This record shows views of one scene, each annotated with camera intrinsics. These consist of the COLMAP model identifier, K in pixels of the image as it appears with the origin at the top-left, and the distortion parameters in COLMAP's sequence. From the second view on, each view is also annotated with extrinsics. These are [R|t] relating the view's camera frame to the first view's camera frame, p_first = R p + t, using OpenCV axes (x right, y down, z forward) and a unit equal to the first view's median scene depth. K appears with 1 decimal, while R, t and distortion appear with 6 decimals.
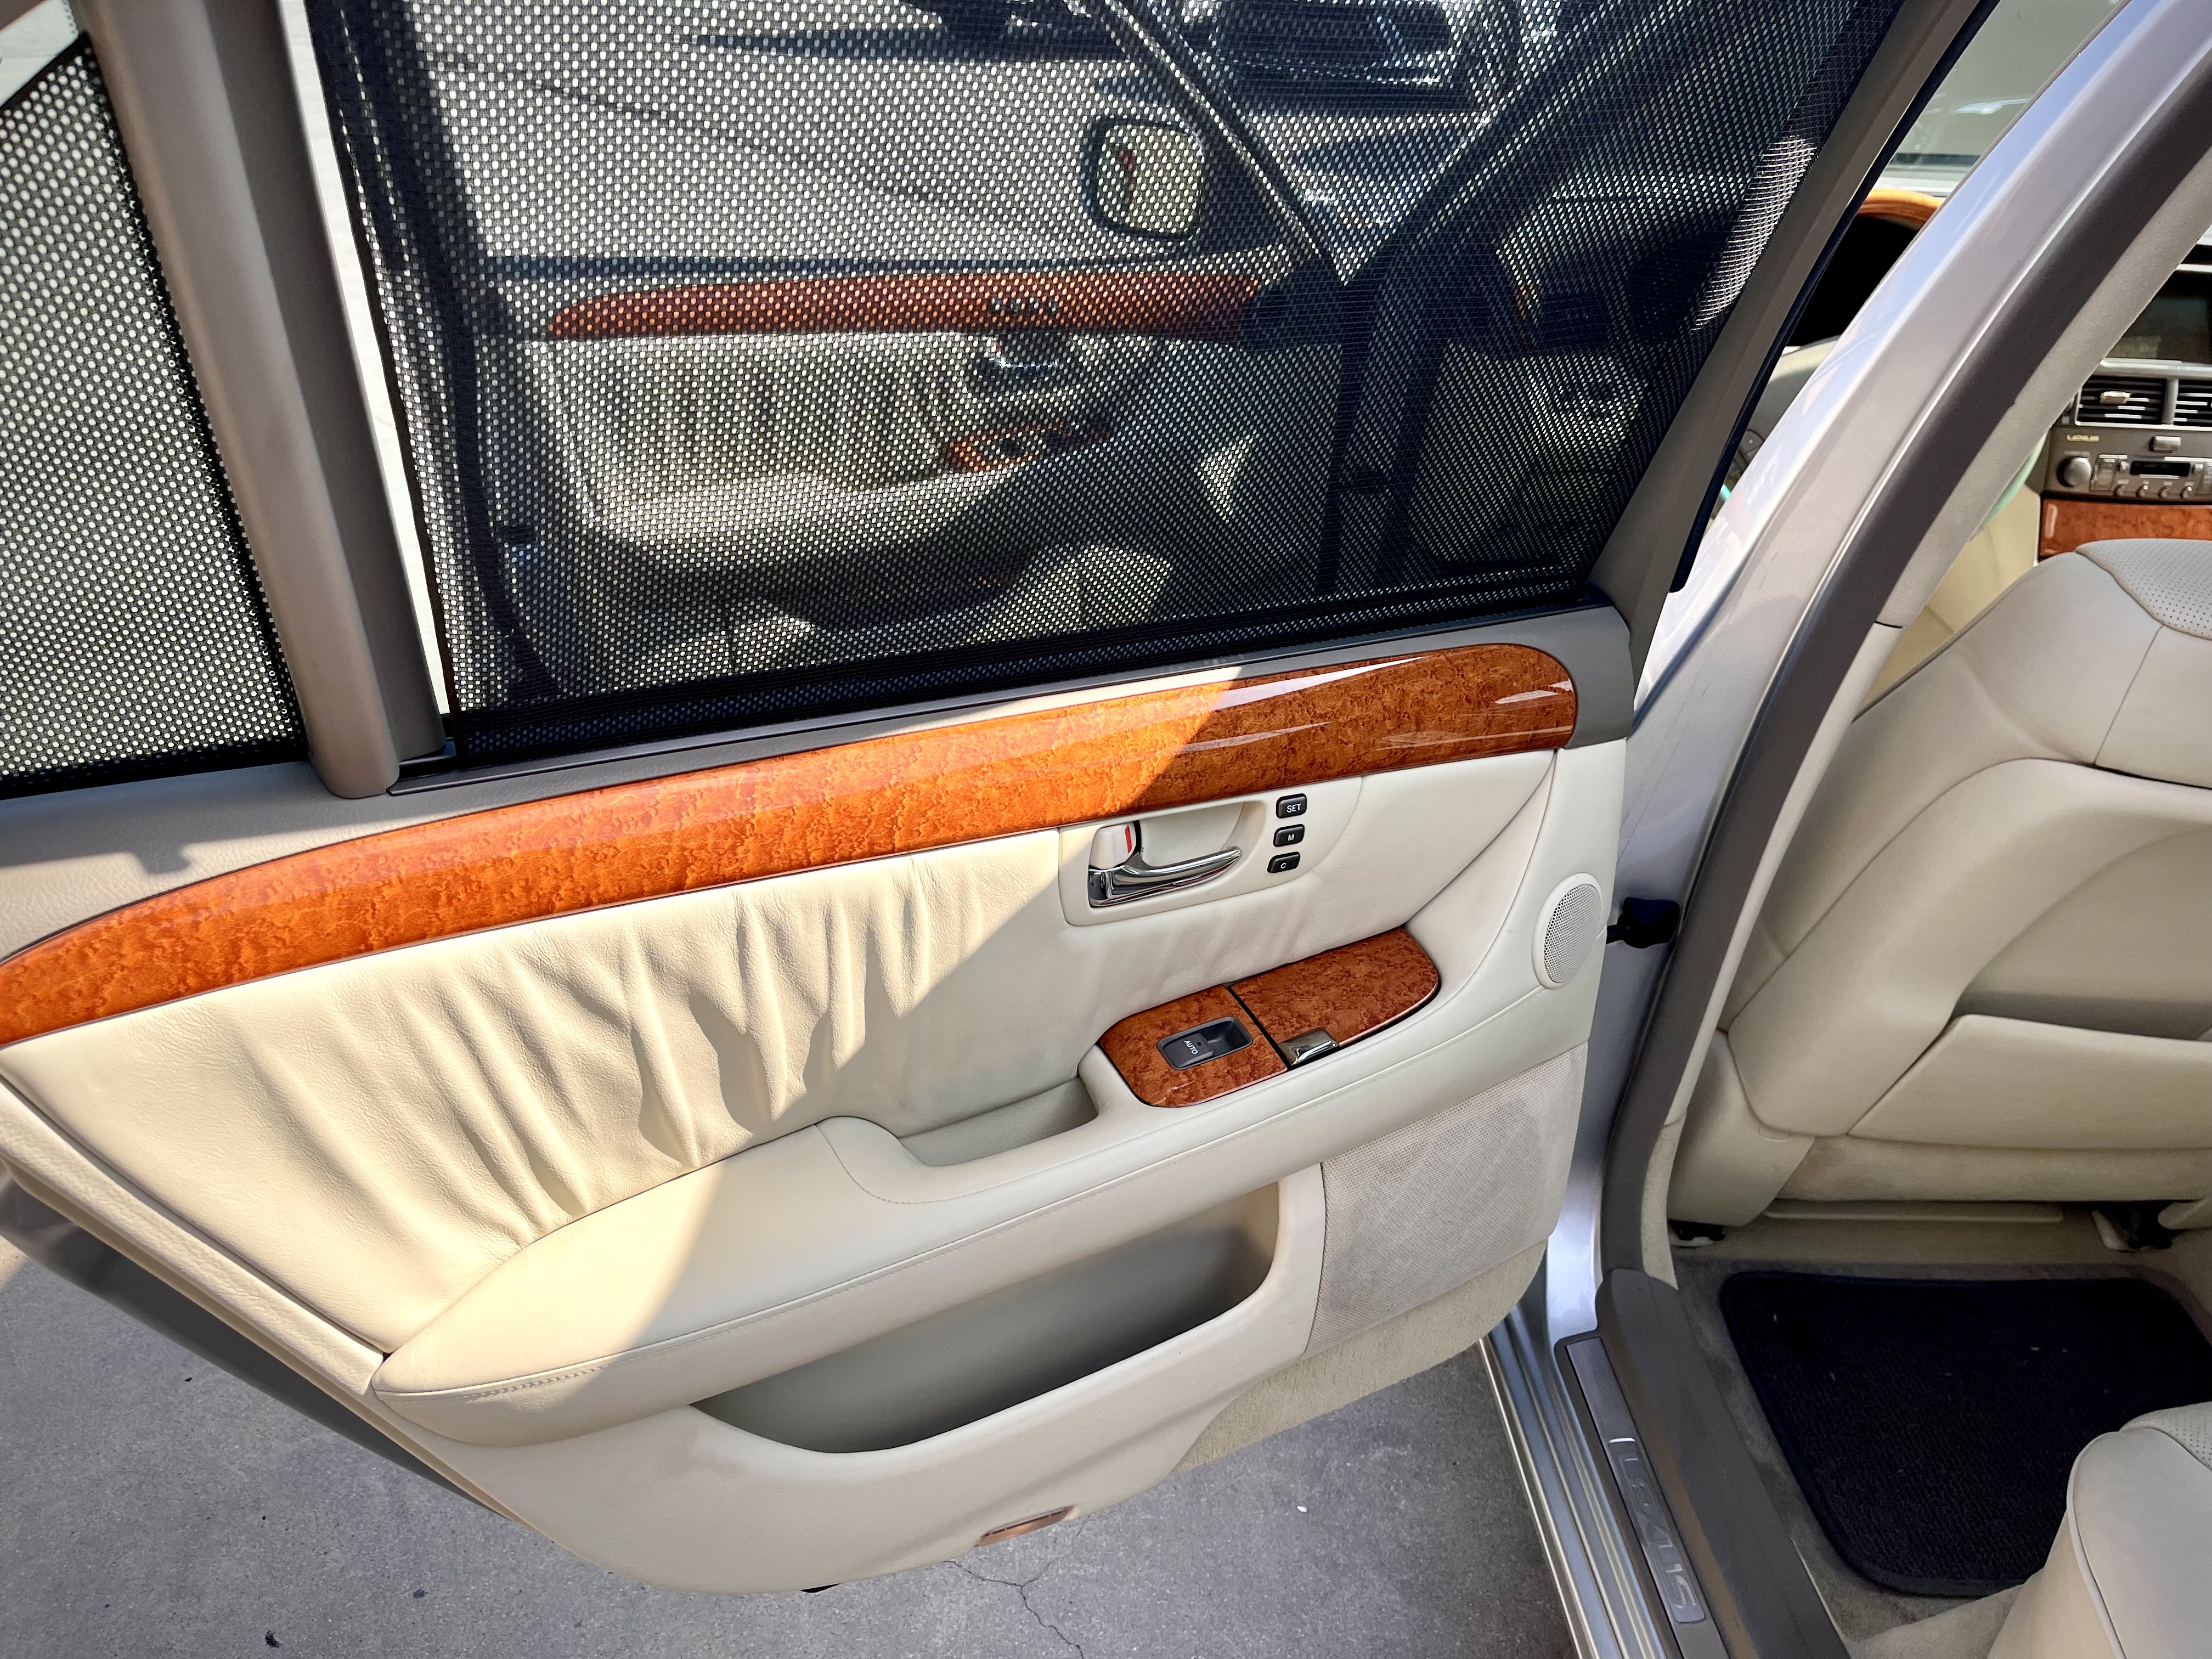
lens RADIAL K [[1693.8, 0, 1109.3], [0, 1693.8, 897.7], [0, 0, 1]] dist [0.067329, -0.115253]
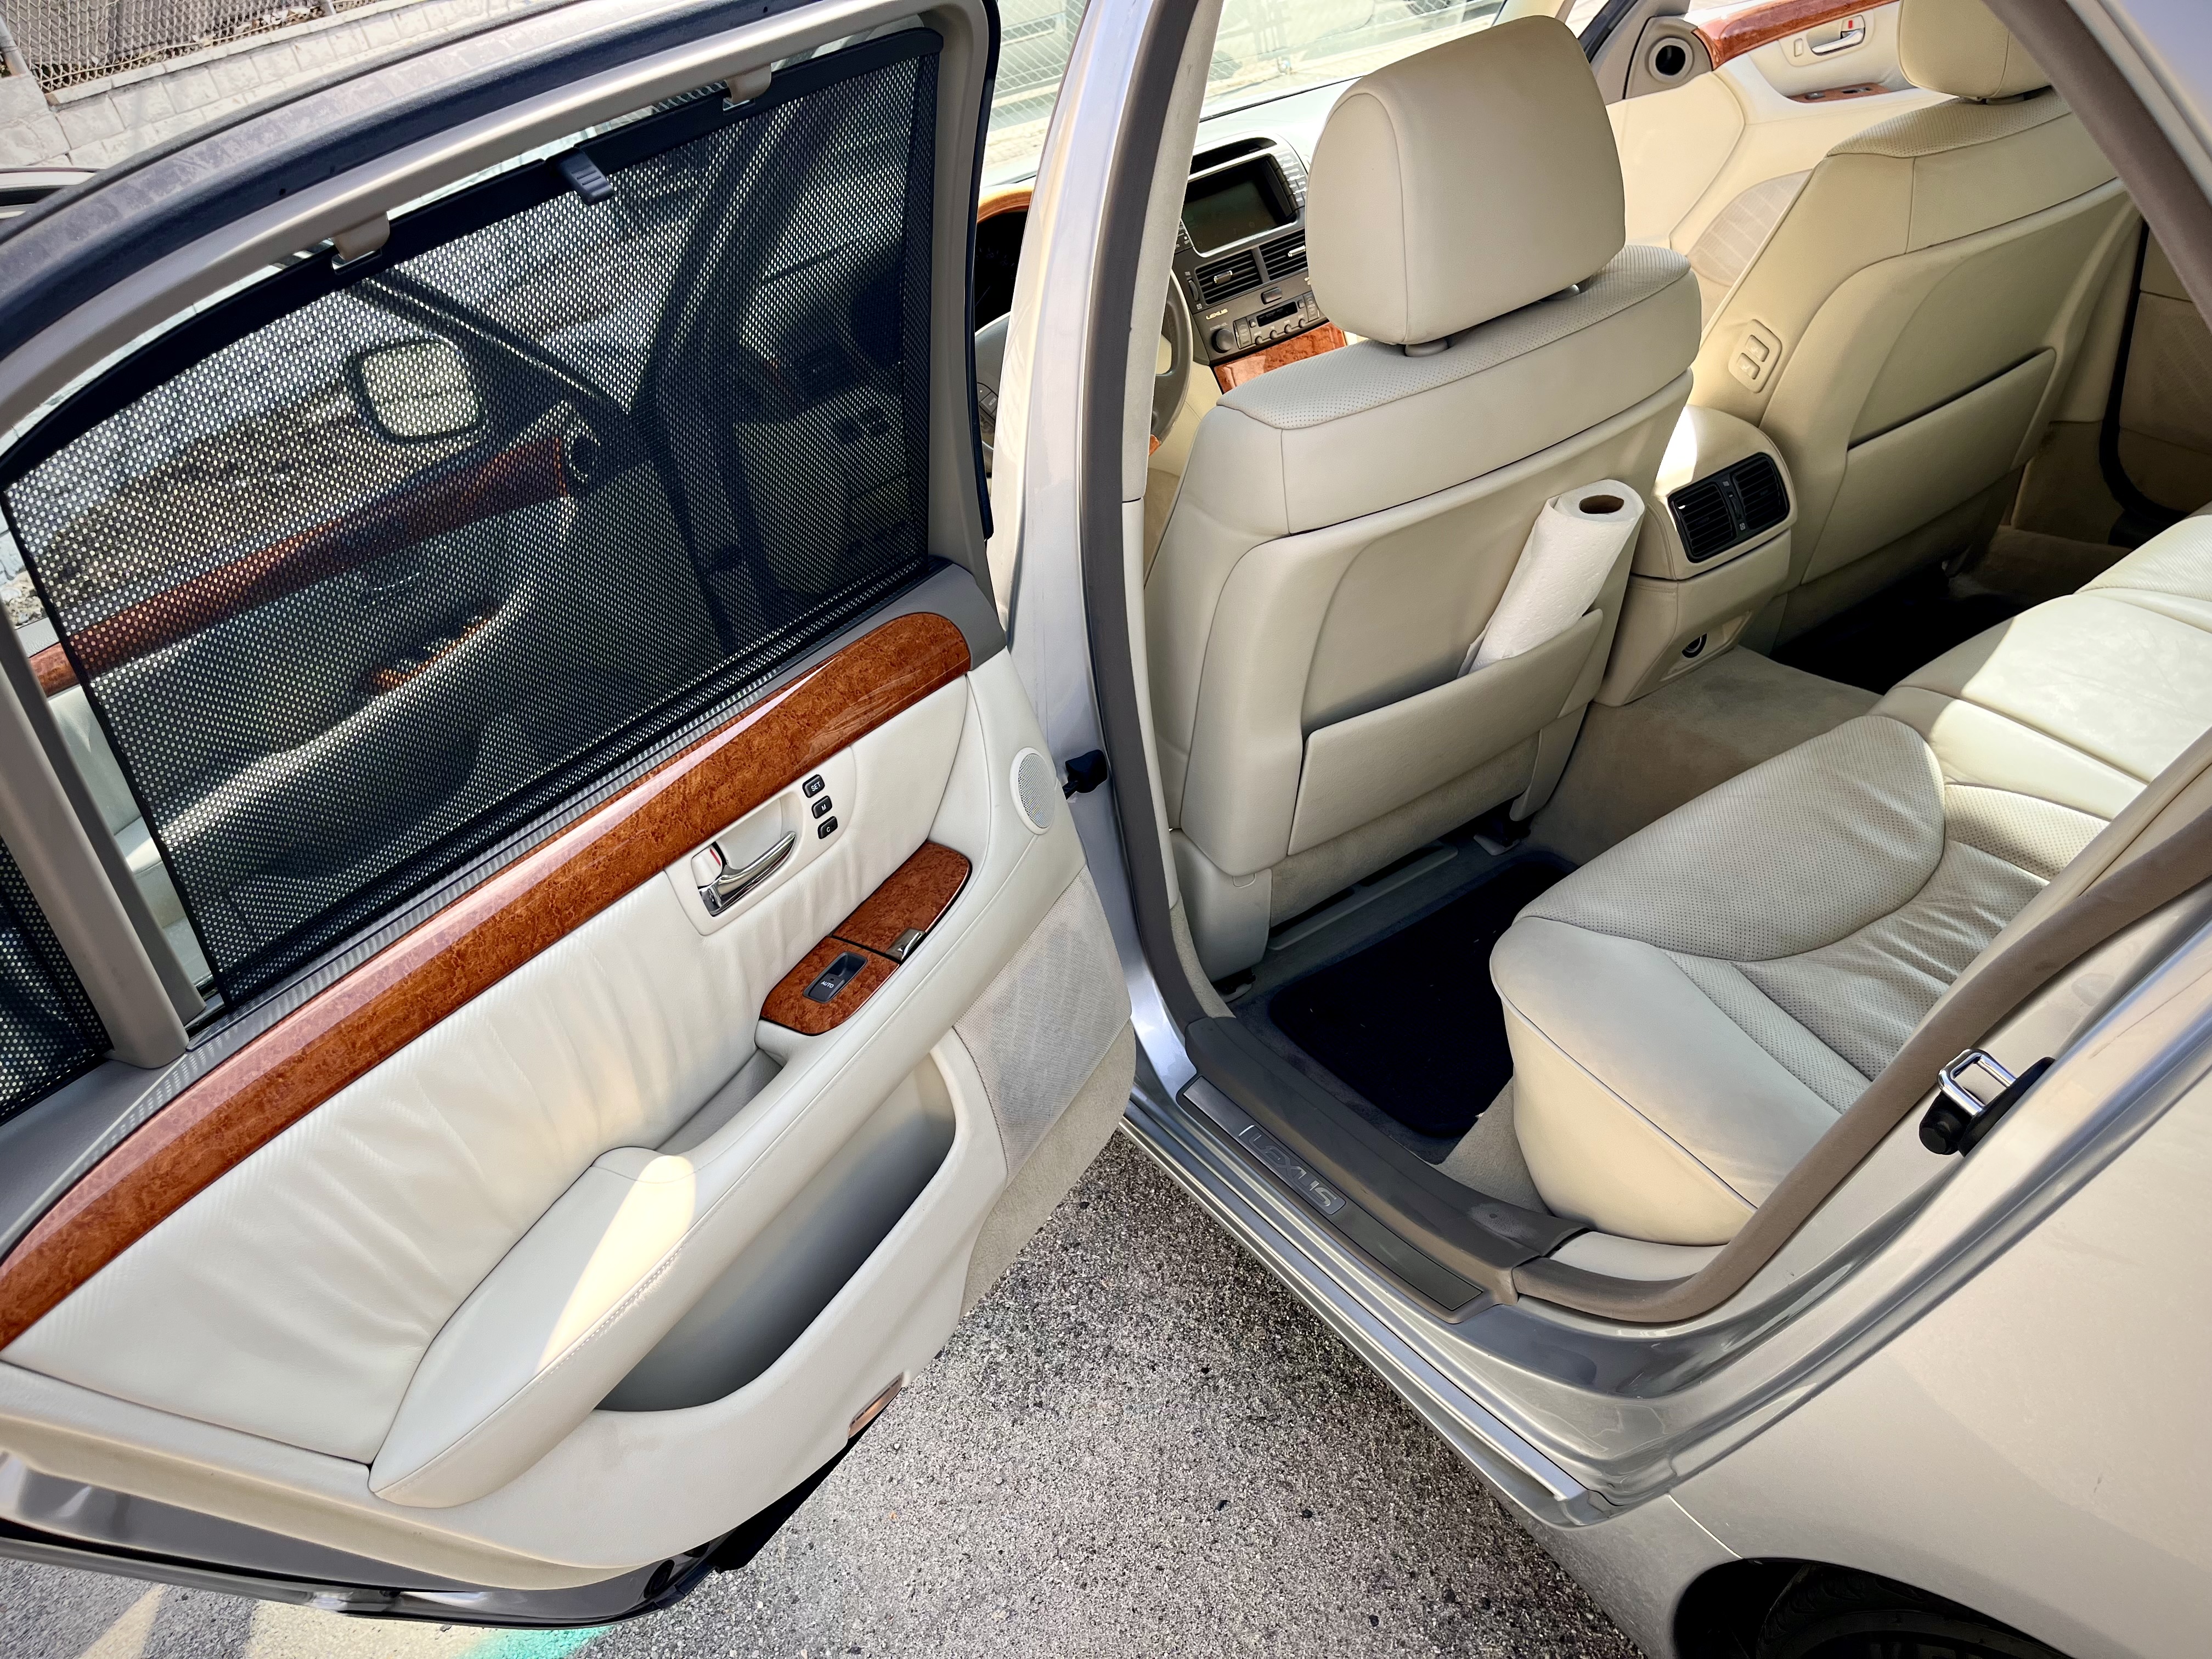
lens RADIAL K [[1693.8, 0, 1109.3], [0, 1693.8, 897.7], [0, 0, 1]] dist [0.067329, -0.115253]
pose [[0.851314, -0.444852, 0.278157, -0.090258], [0.452324, 0.890934, 0.040494, 0.064473], [-0.265833, 0.091344, 0.959682, -0.296280]]
